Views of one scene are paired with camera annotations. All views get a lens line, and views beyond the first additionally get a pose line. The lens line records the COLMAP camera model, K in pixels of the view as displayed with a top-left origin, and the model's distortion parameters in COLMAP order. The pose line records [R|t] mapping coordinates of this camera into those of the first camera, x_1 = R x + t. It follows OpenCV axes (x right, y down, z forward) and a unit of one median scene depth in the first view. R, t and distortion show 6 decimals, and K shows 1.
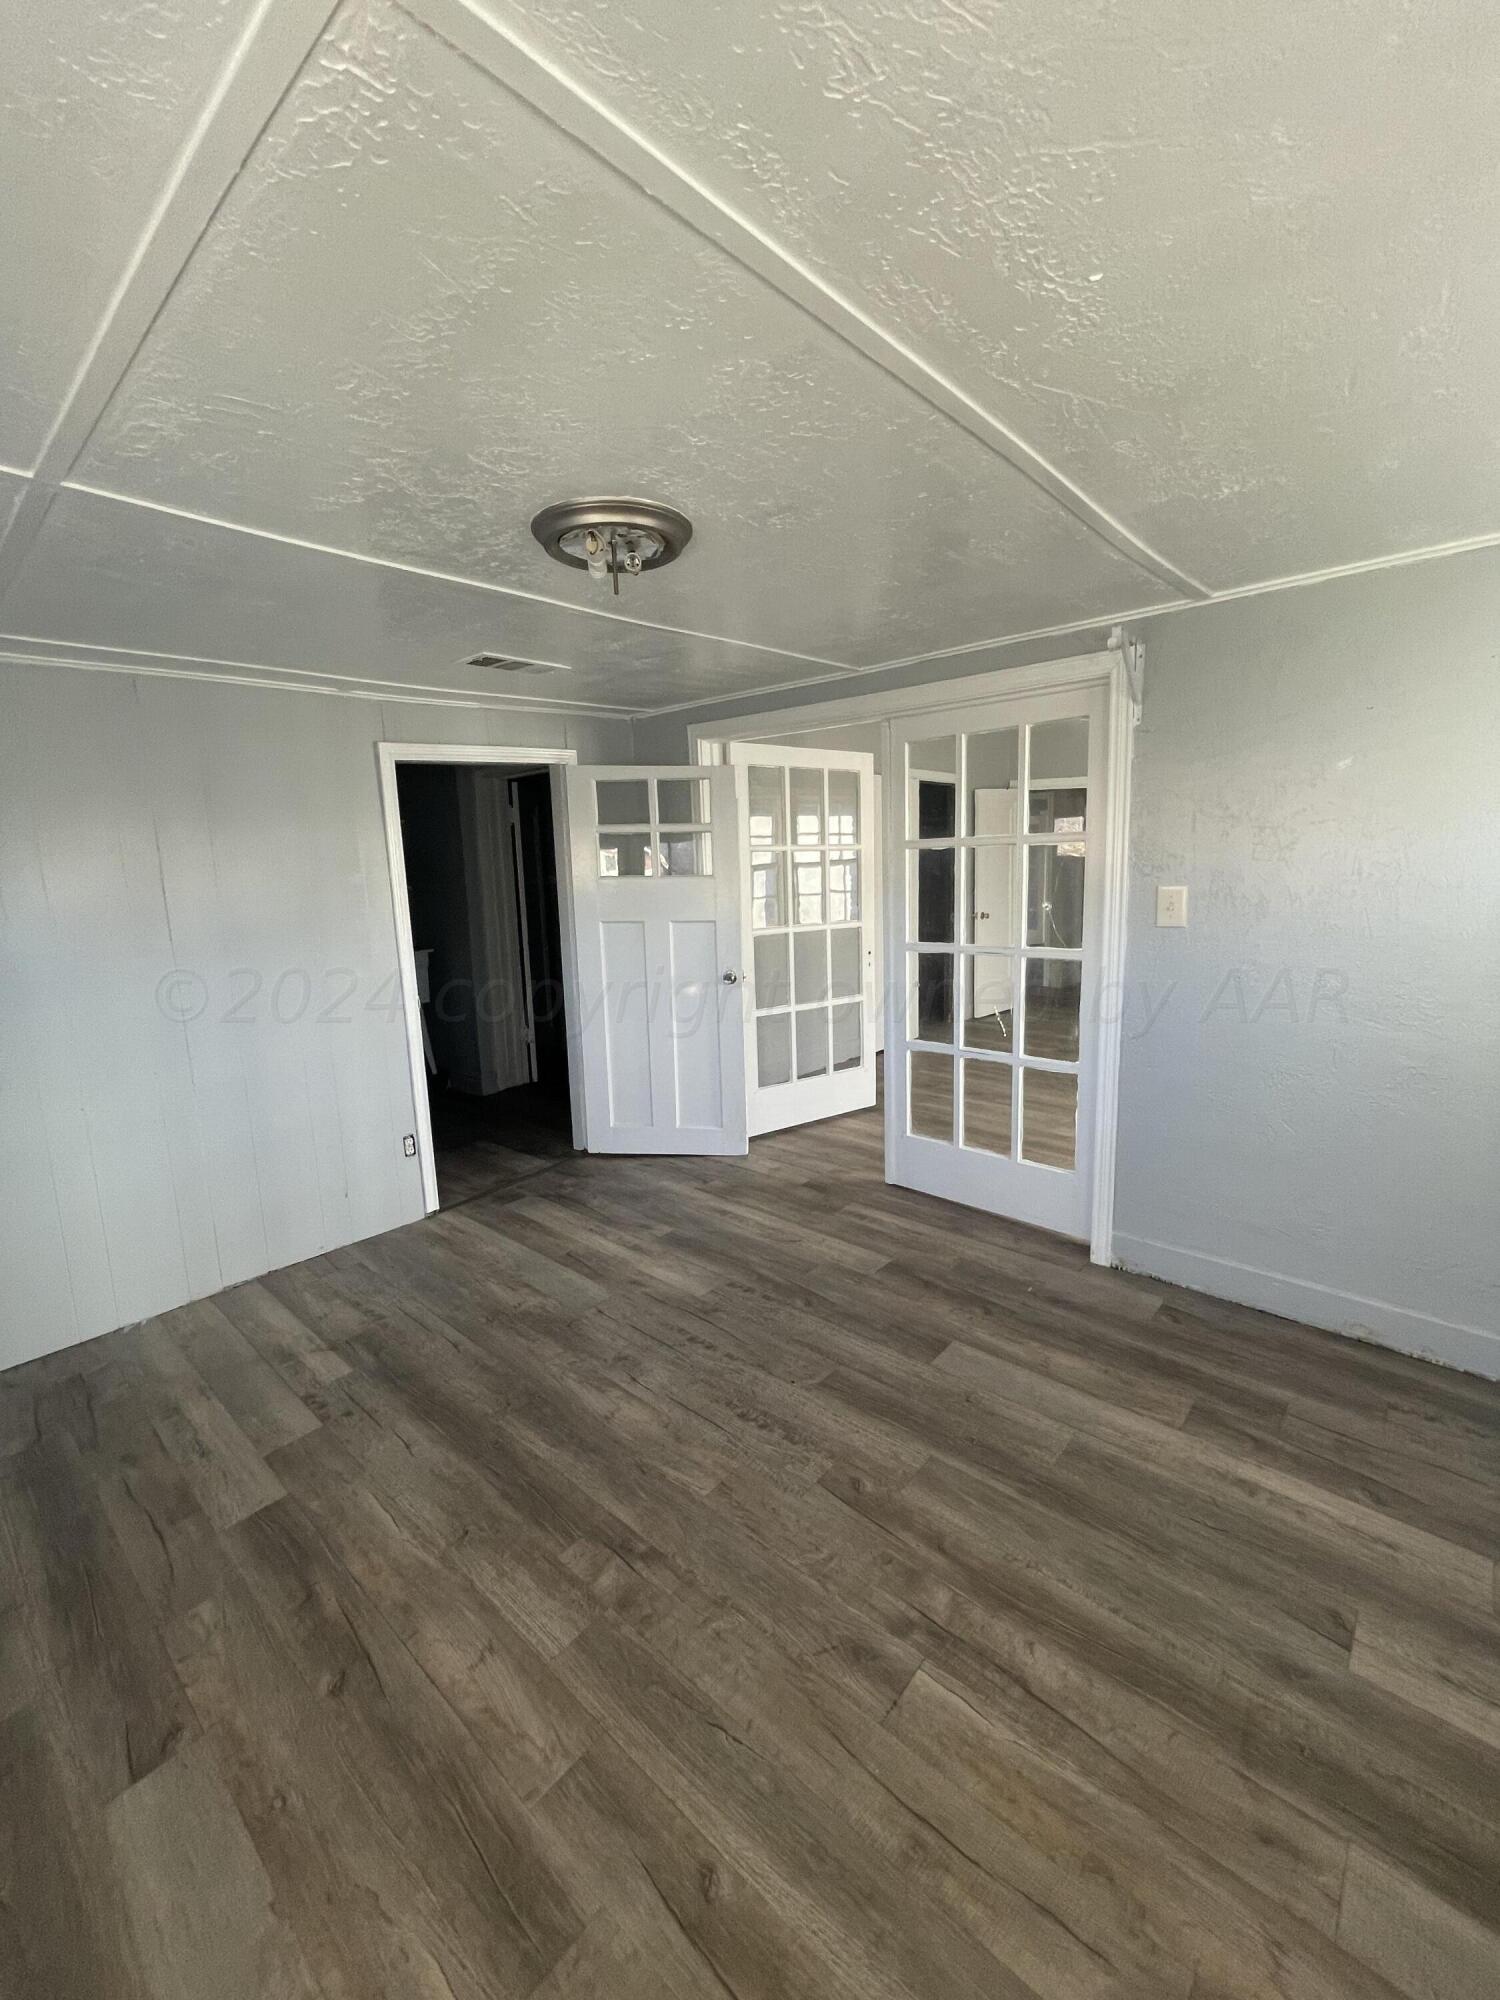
lens RADIAL K [[810.9, 0, 731.9], [0, 810.9, 987.3], [0, 0, 1]] dist [-0.001029, -0.000330]
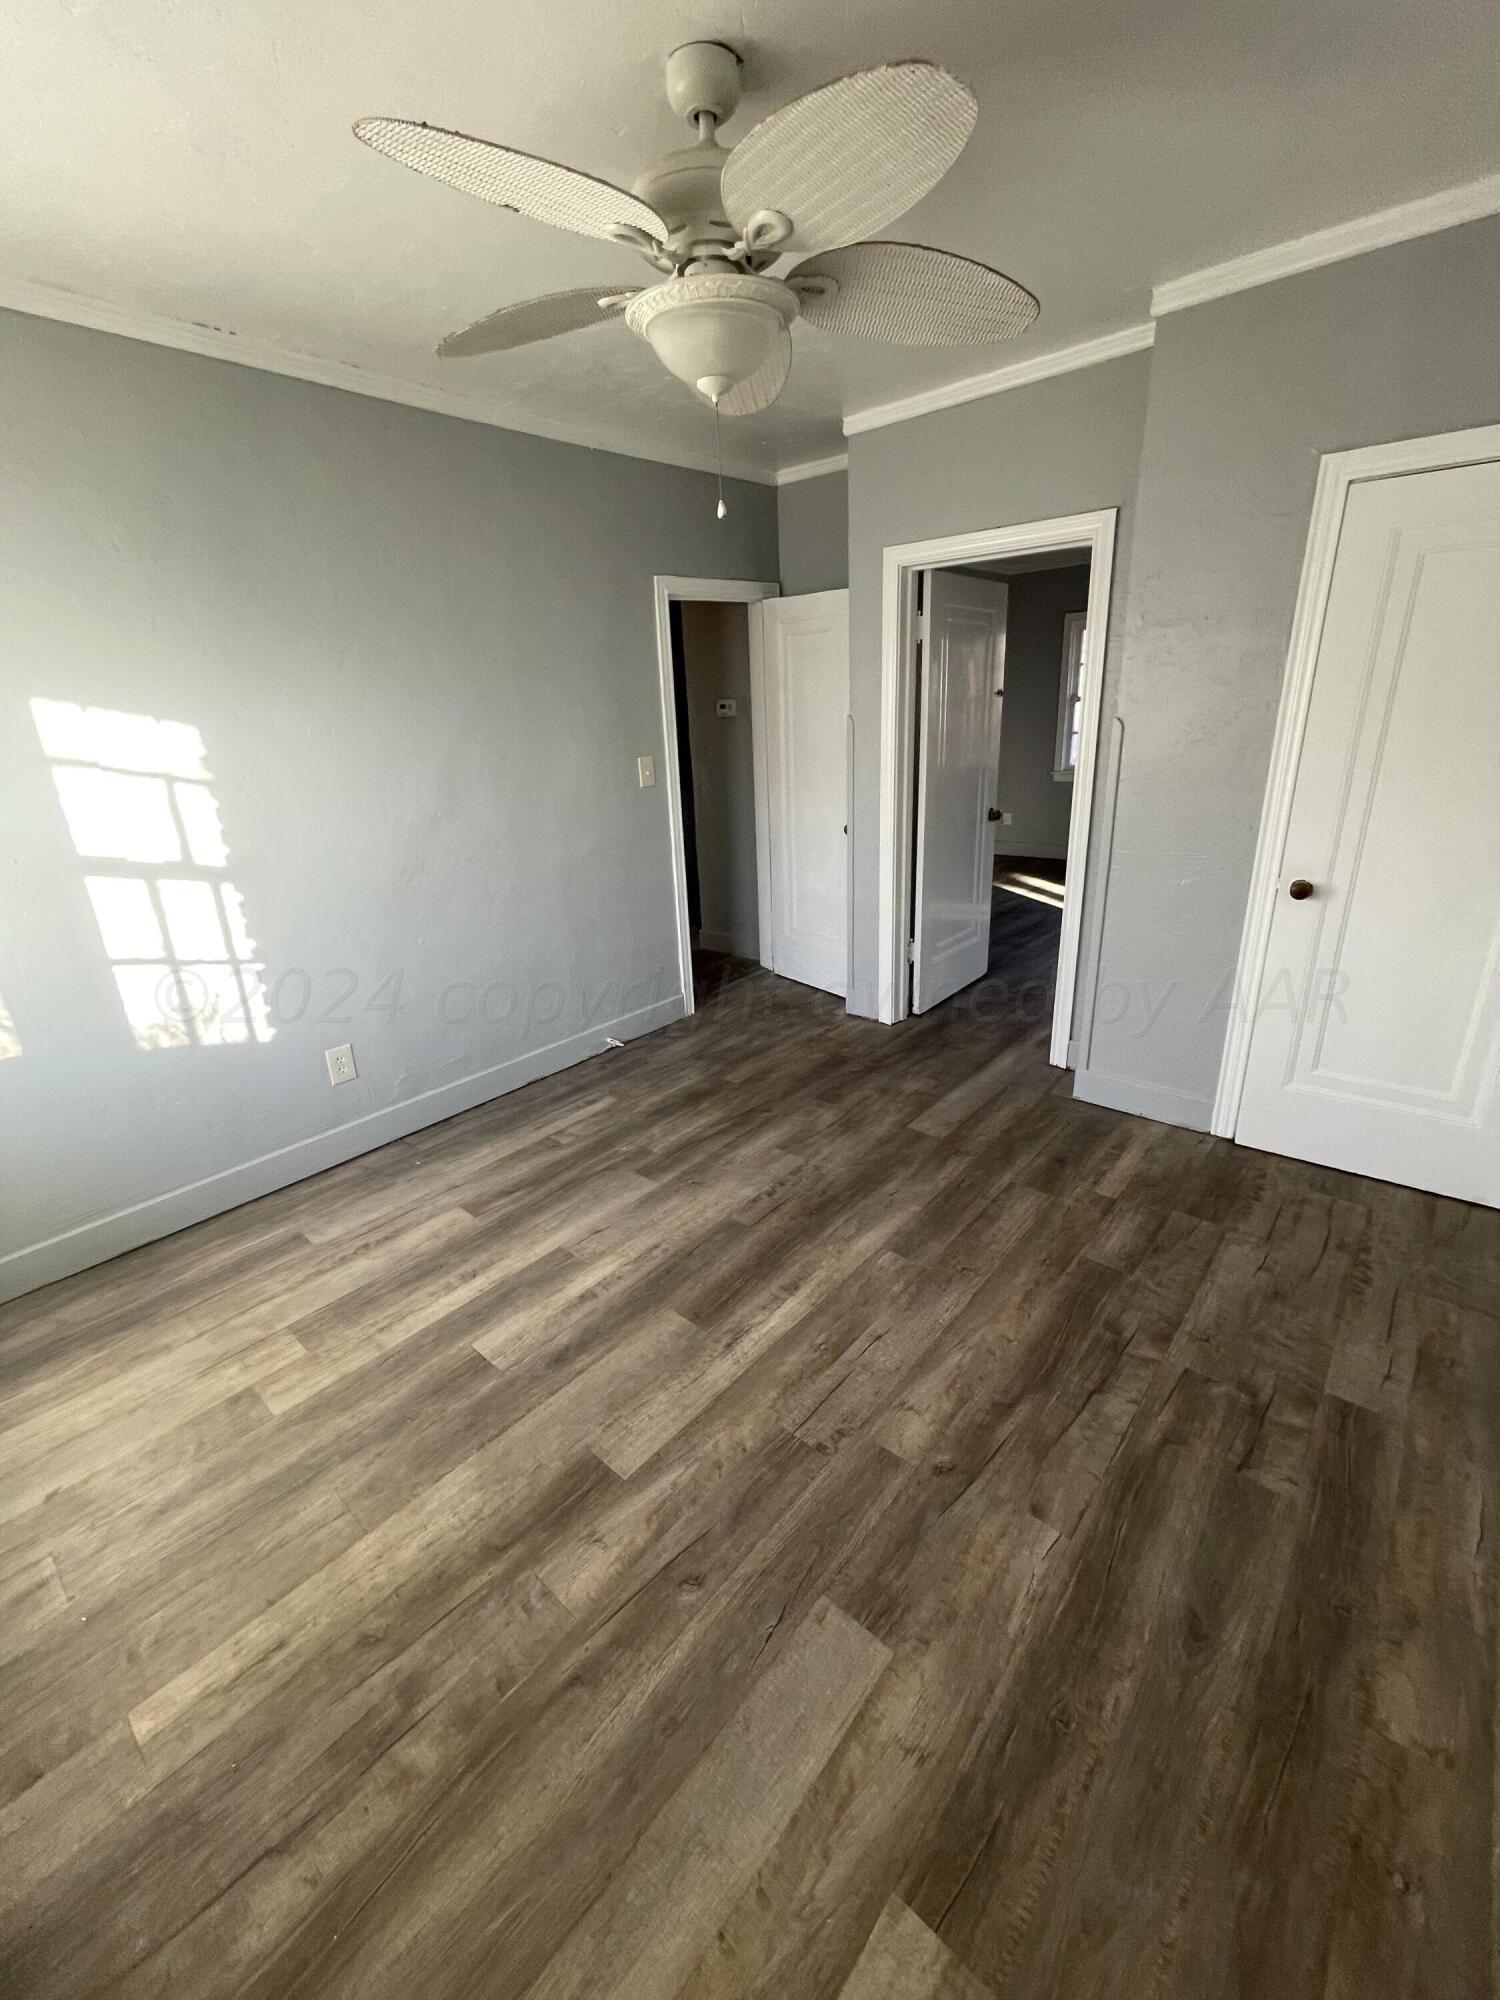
lens RADIAL K [[810.9, 0, 731.9], [0, 810.9, 987.3], [0, 0, 1]] dist [-0.001029, -0.000330]
pose [[-0.000320, 0.366056, -0.930593, 0.707945], [-0.117637, 0.924117, 0.363550, -0.226776], [0.993057, 0.109589, 0.042766, 1.183042]]
